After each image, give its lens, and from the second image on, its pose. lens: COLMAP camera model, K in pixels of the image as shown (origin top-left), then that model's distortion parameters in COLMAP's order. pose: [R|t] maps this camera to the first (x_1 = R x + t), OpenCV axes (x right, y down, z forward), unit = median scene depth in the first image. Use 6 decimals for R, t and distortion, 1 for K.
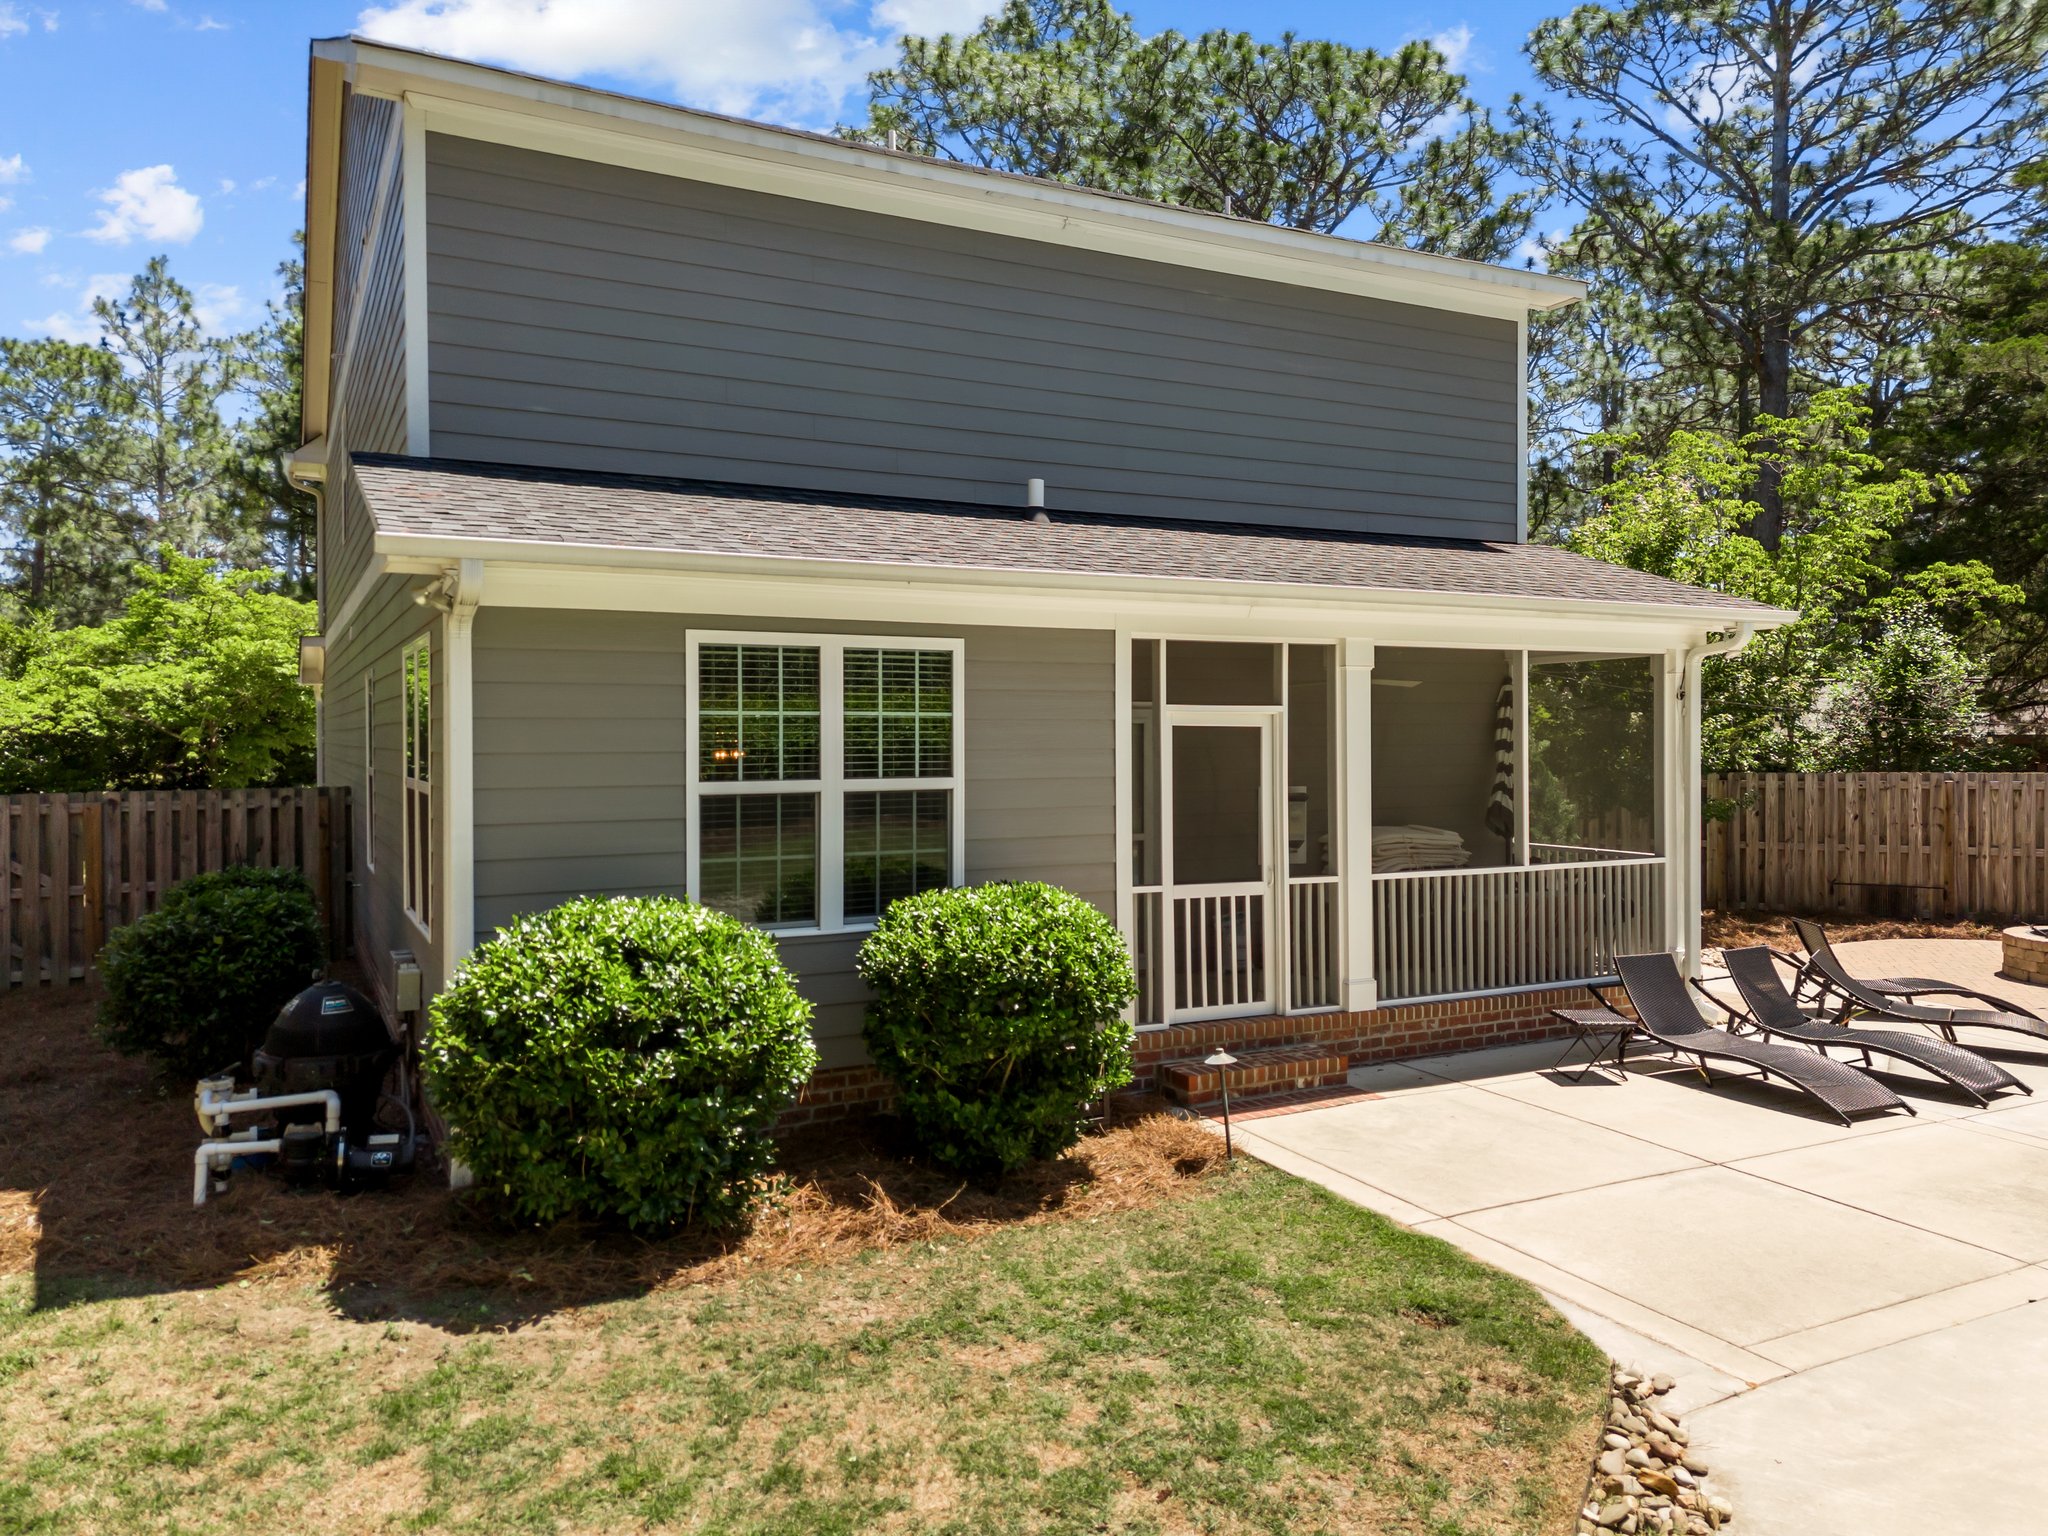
lens RADIAL K [[1451.3, 0, 1011.3], [0, 1451.3, 728.7], [0, 0, 1]] dist [0.051123, -0.033368]
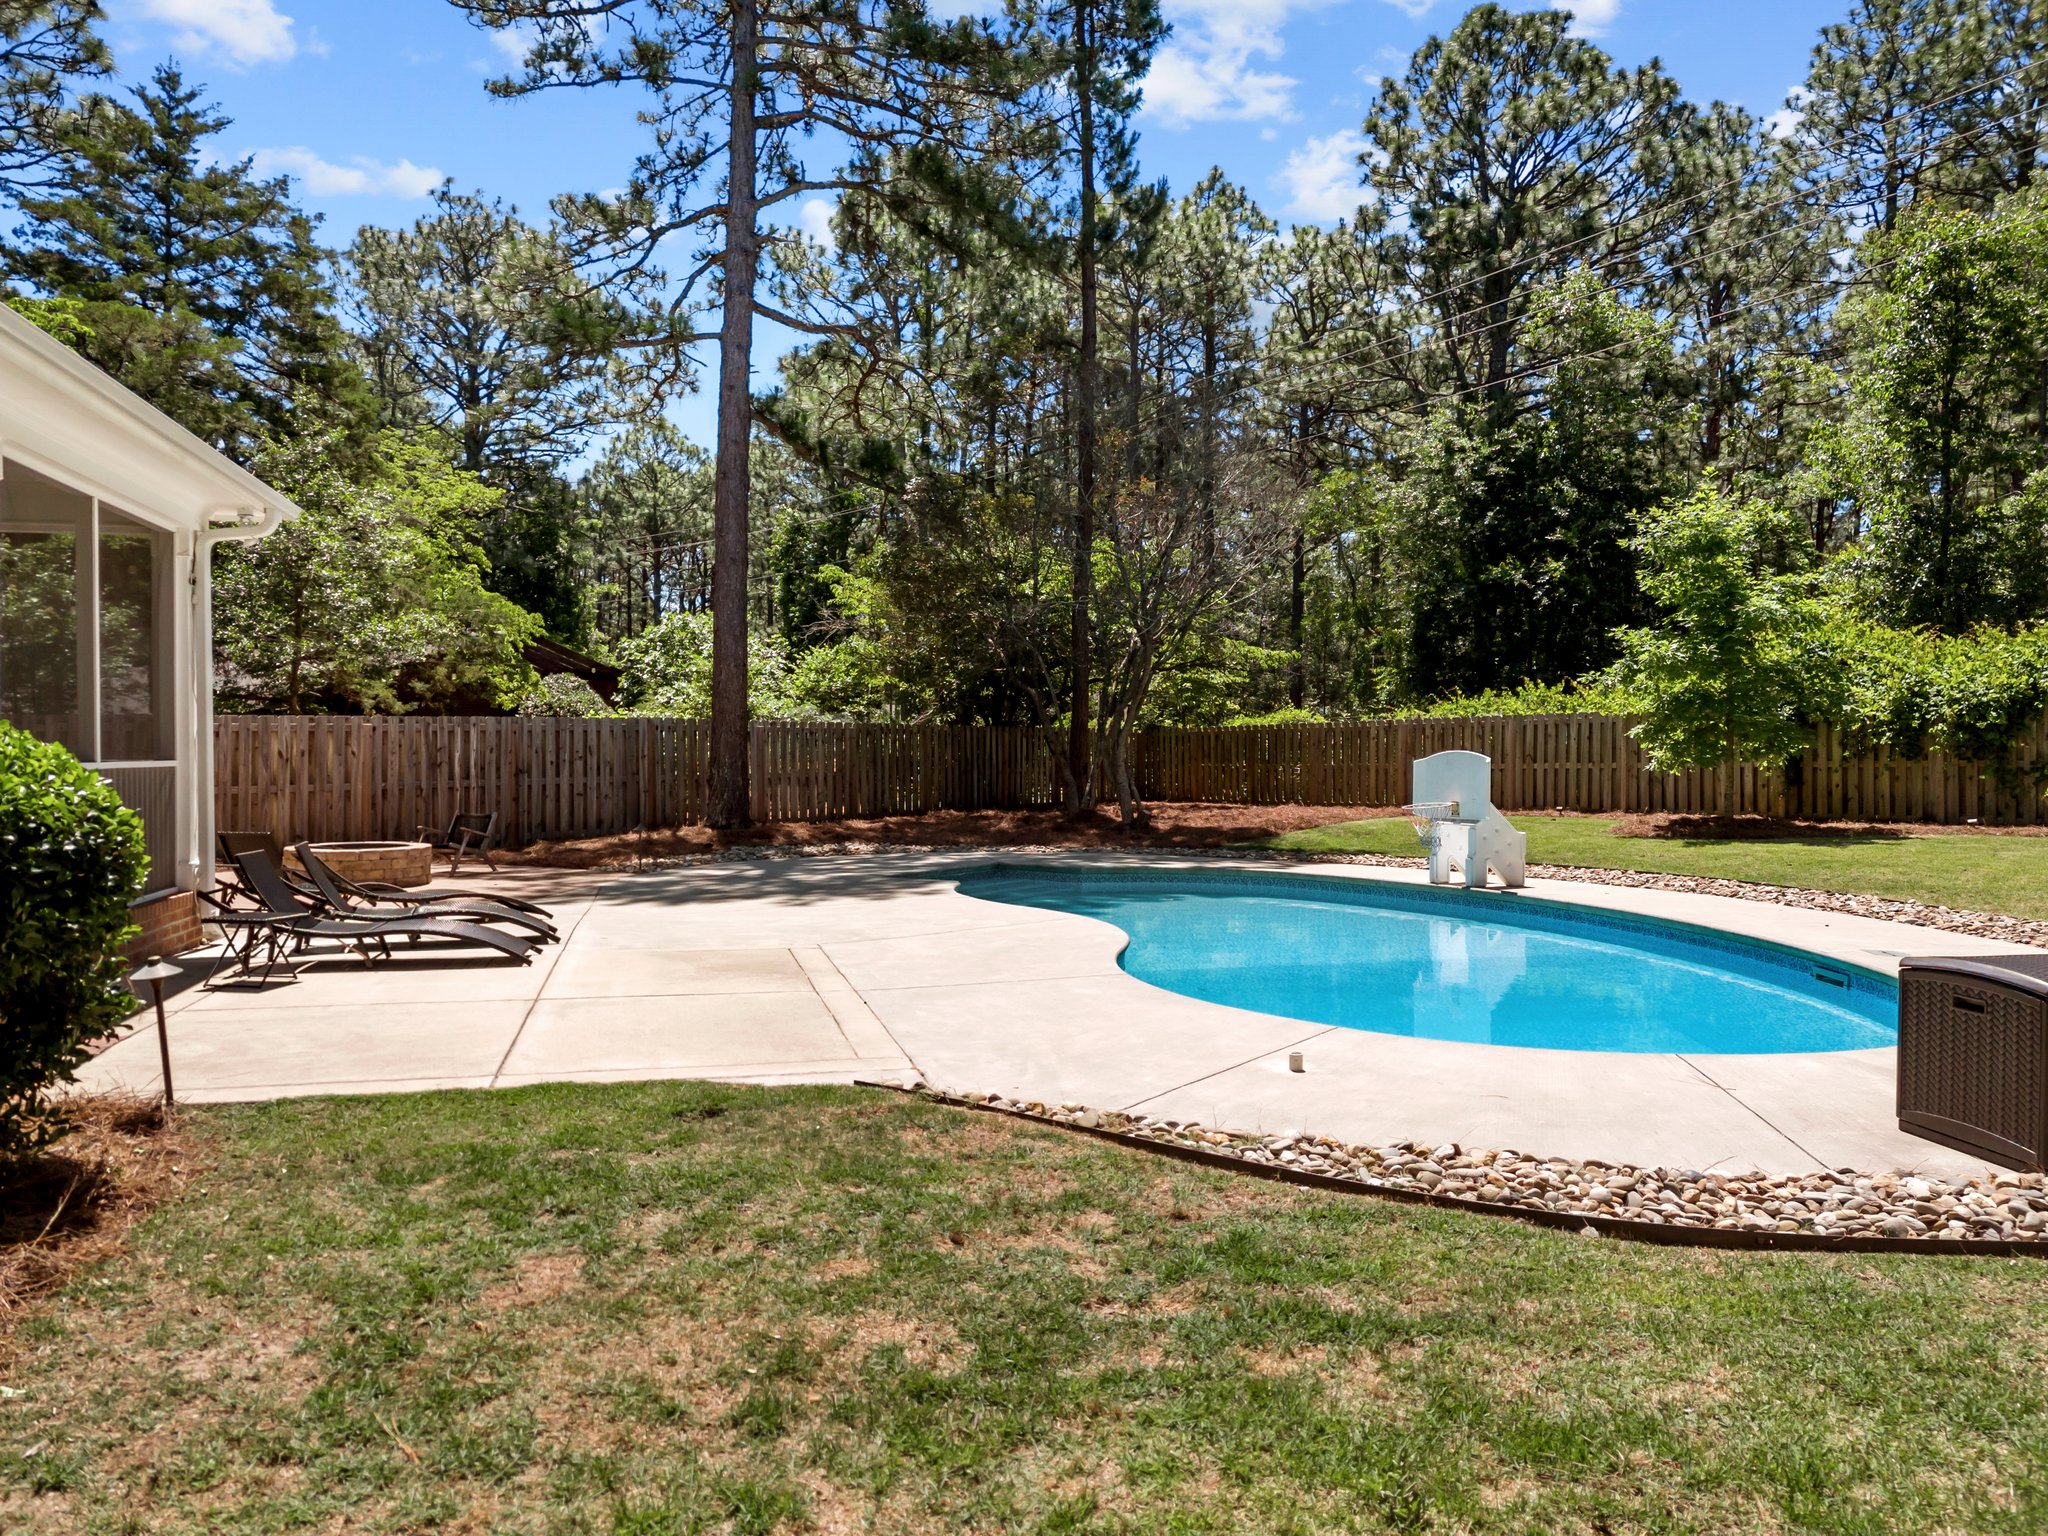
lens RADIAL K [[1451.3, 0, 1028.8], [0, 1451.3, 766.0], [0, 0, 1]] dist [0.051123, -0.033368]
pose [[0.213352, -0.005146, 0.976962, -0.410802], [-0.003420, 0.999976, 0.006014, 0.107704], [-0.976969, -0.004624, 0.213330, 0.384516]]
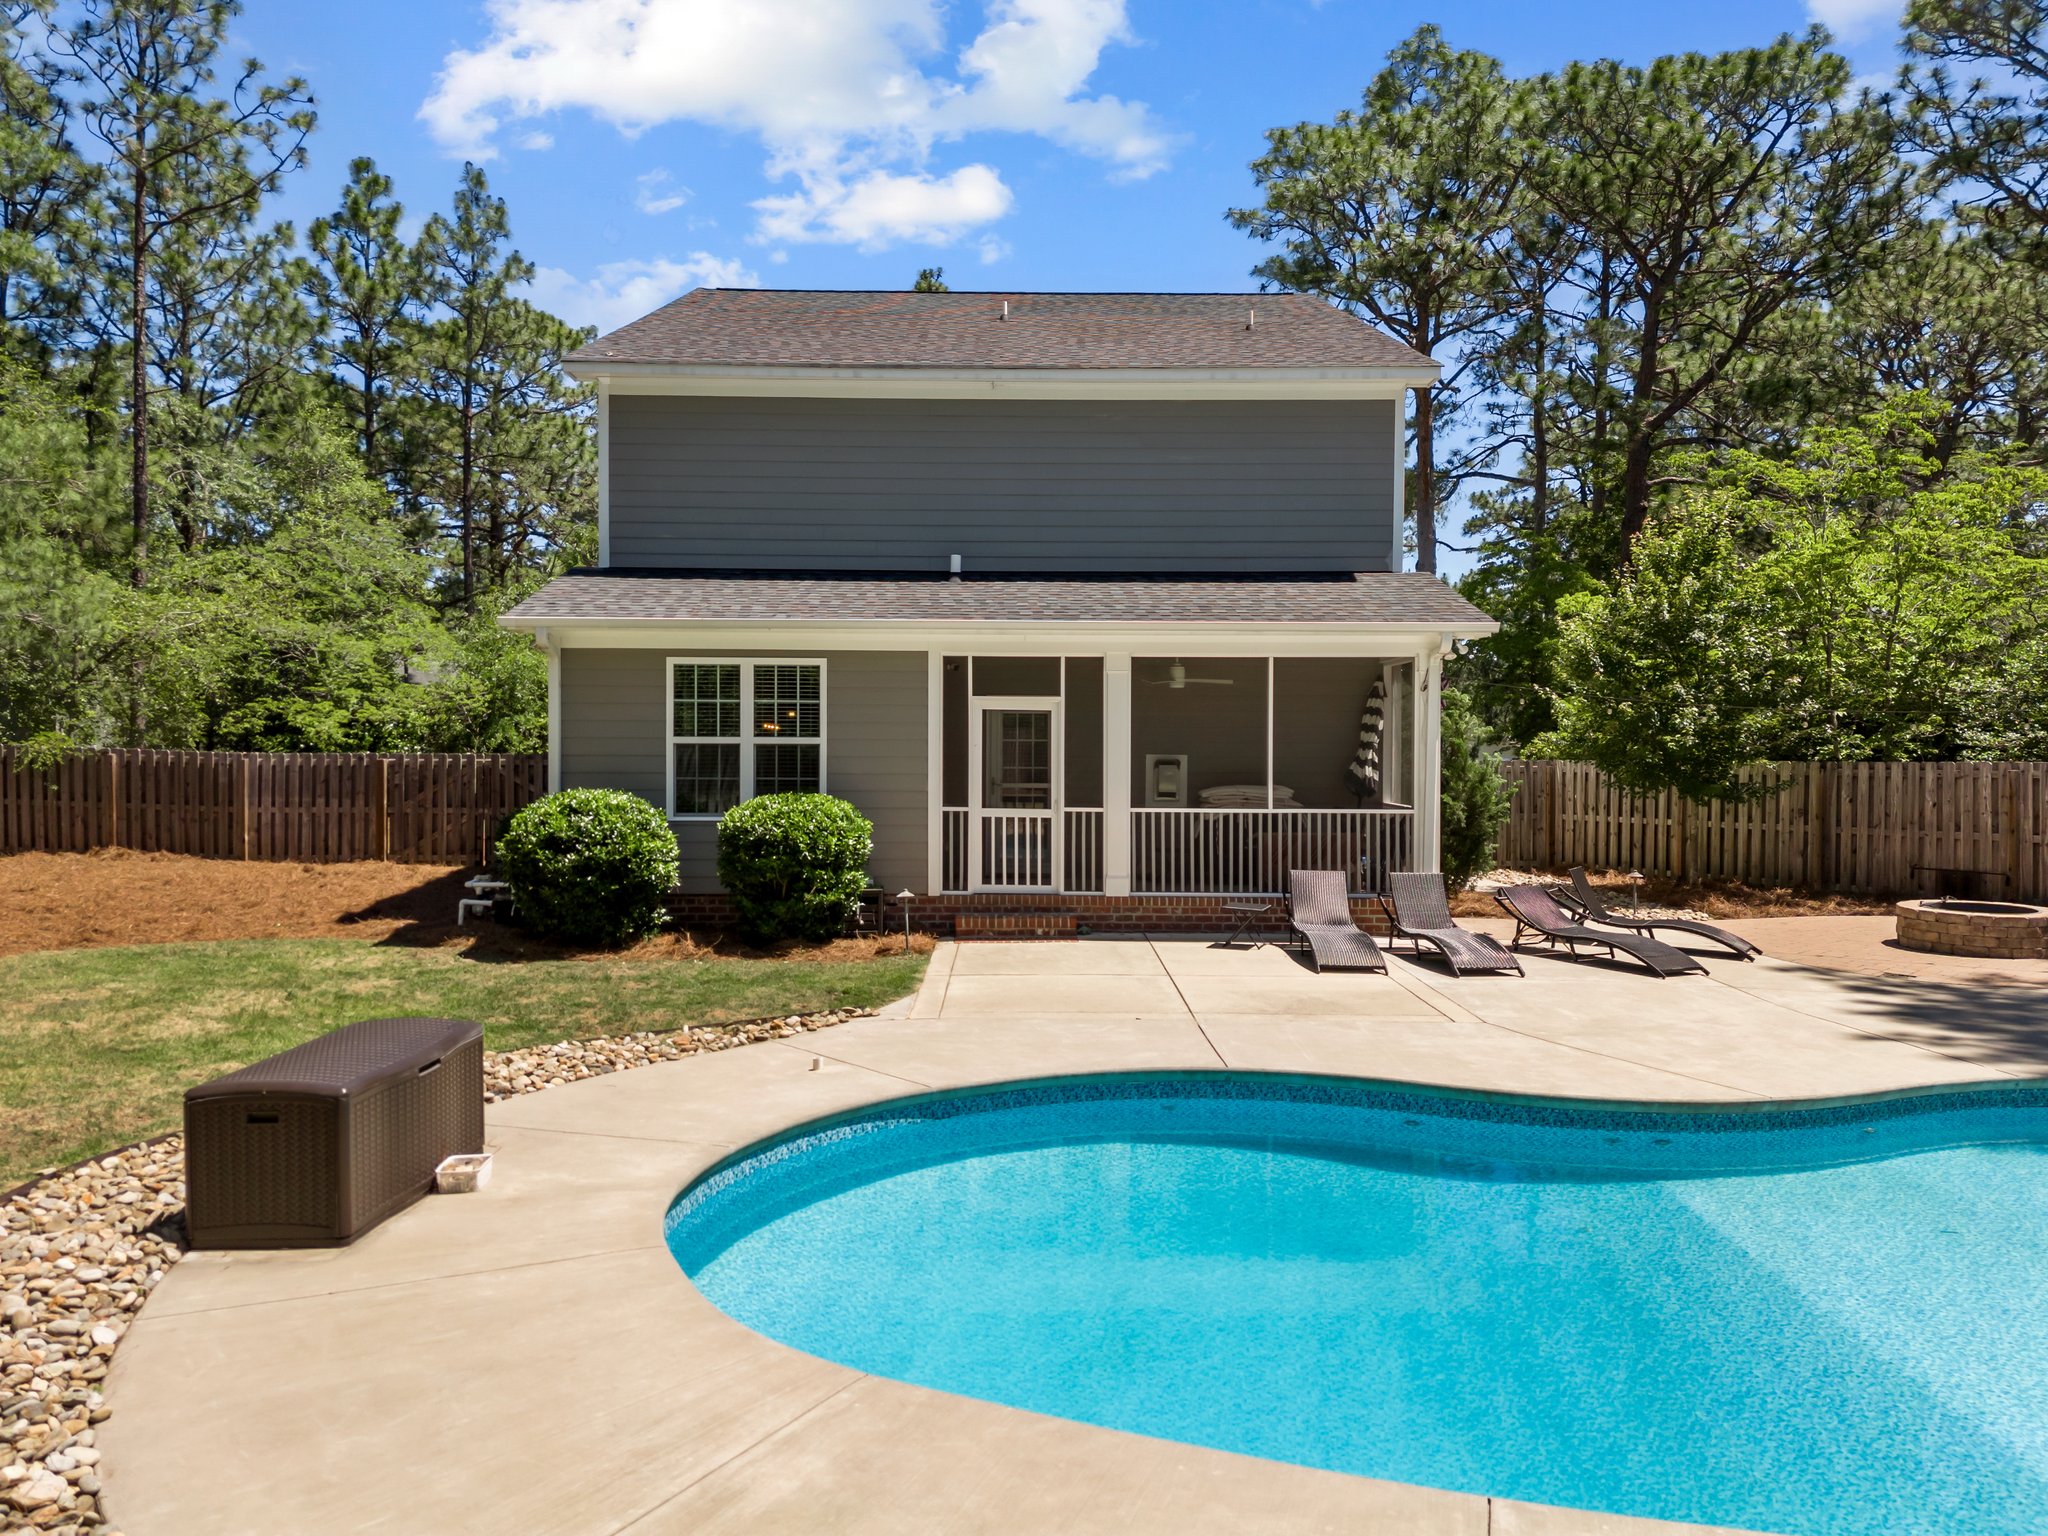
lens RADIAL K [[1451.3, 0, 1025.4], [0, 1451.3, 767.7], [0, 0, 1]] dist [0.051123, -0.033368]
pose [[0.896720, 0.015965, -0.442309, 0.873247], [-0.005817, 0.999688, 0.024289, 0.023253], [0.442559, -0.019208, 0.896534, -0.428321]]
